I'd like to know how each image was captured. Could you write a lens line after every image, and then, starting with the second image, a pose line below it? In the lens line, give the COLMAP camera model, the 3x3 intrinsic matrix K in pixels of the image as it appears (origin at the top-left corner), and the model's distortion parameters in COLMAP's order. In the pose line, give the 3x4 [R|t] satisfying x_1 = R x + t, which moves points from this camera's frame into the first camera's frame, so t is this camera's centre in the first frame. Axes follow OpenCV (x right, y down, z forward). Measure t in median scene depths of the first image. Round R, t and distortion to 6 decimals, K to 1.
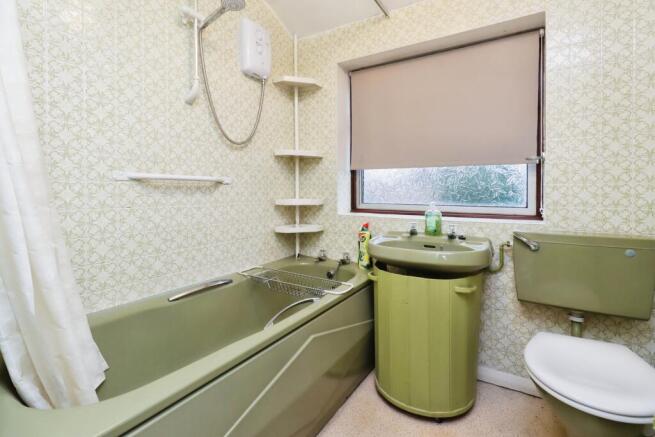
lens RADIAL K [[301.5, 0, 334.7], [0, 301.5, 209.2], [0, 0, 1]] dist [0.000422, -0.000004]
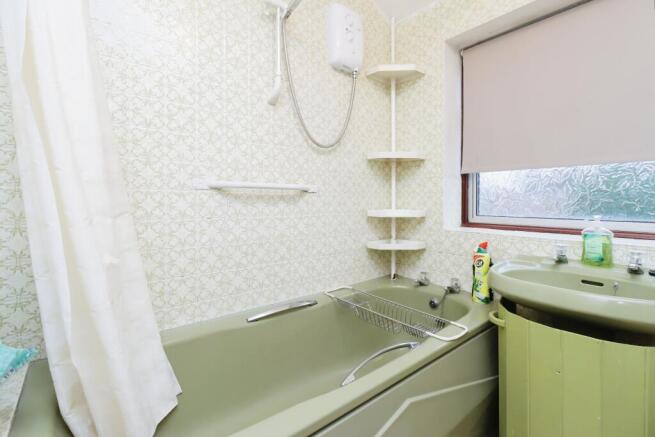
lens RADIAL K [[301.5, 0, 334.7], [0, 301.5, 209.2], [0, 0, 1]] dist [0.000422, -0.000004]
pose [[0.946810, 0.005674, -0.321743, -0.009371], [-0.016496, 0.999386, -0.030919, -0.008245], [0.321369, 0.034582, 0.946322, 0.181727]]
